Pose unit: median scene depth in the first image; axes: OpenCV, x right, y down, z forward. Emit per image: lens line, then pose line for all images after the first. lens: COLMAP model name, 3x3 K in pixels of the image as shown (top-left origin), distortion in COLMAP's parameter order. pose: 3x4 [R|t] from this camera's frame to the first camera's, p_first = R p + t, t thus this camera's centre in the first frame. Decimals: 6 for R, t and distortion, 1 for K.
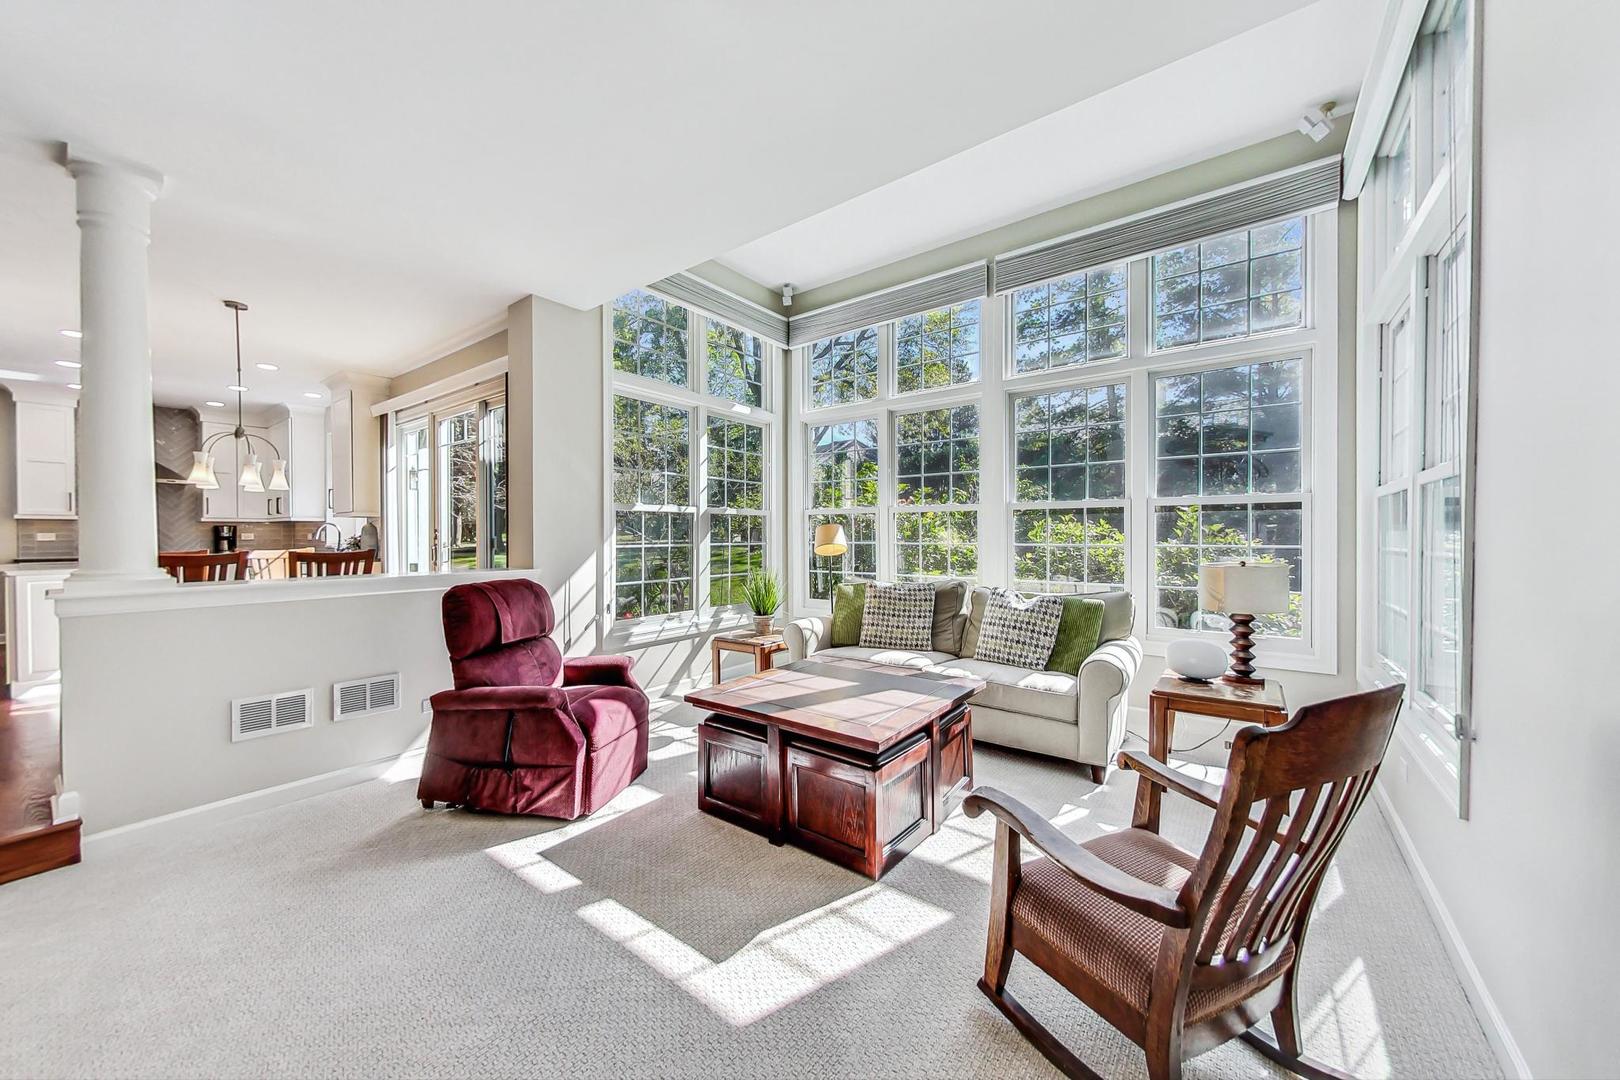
lens RADIAL K [[584.2, 0, 798.4], [0, 584.2, 540.0], [0, 0, 1]] dist [0.006285, 0.000143]
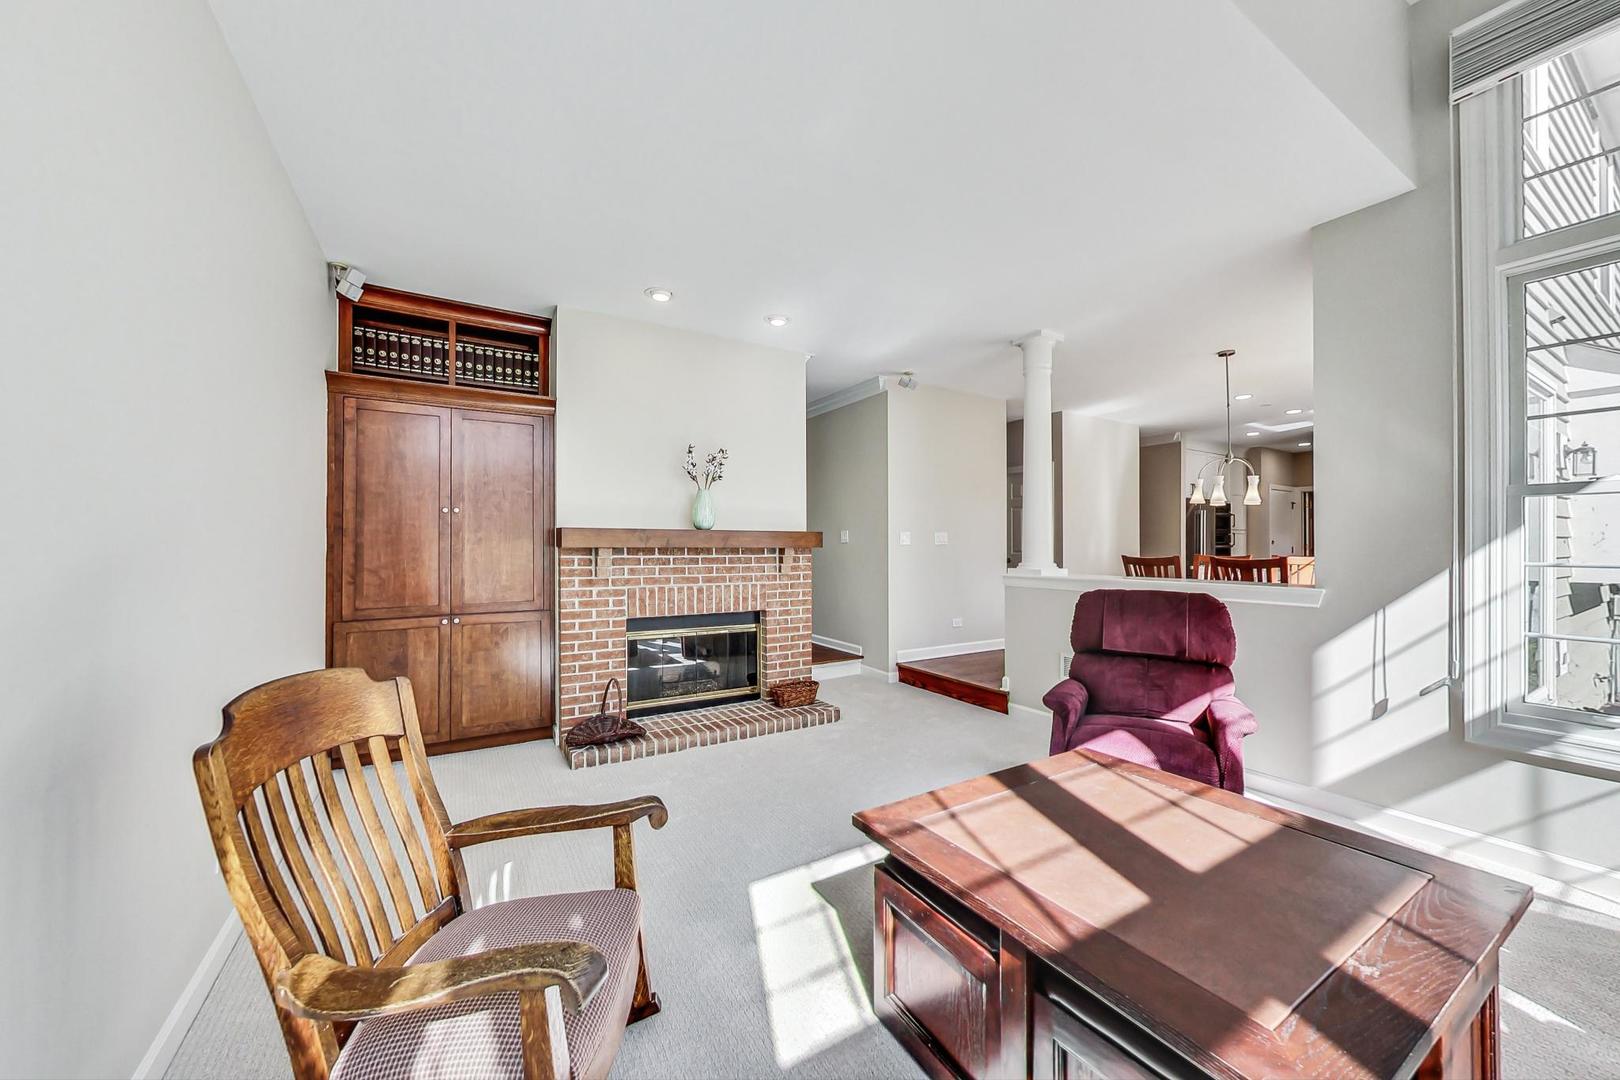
lens RADIAL K [[584.2, 0, 814.4], [0, 584.2, 542.2], [0, 0, 1]] dist [0.006285, 0.000143]
pose [[-0.373242, -0.003423, -0.927728, 0.470918], [0.003388, 0.999981, -0.005053, -0.006651], [0.927728, -0.005030, -0.373223, 0.665046]]
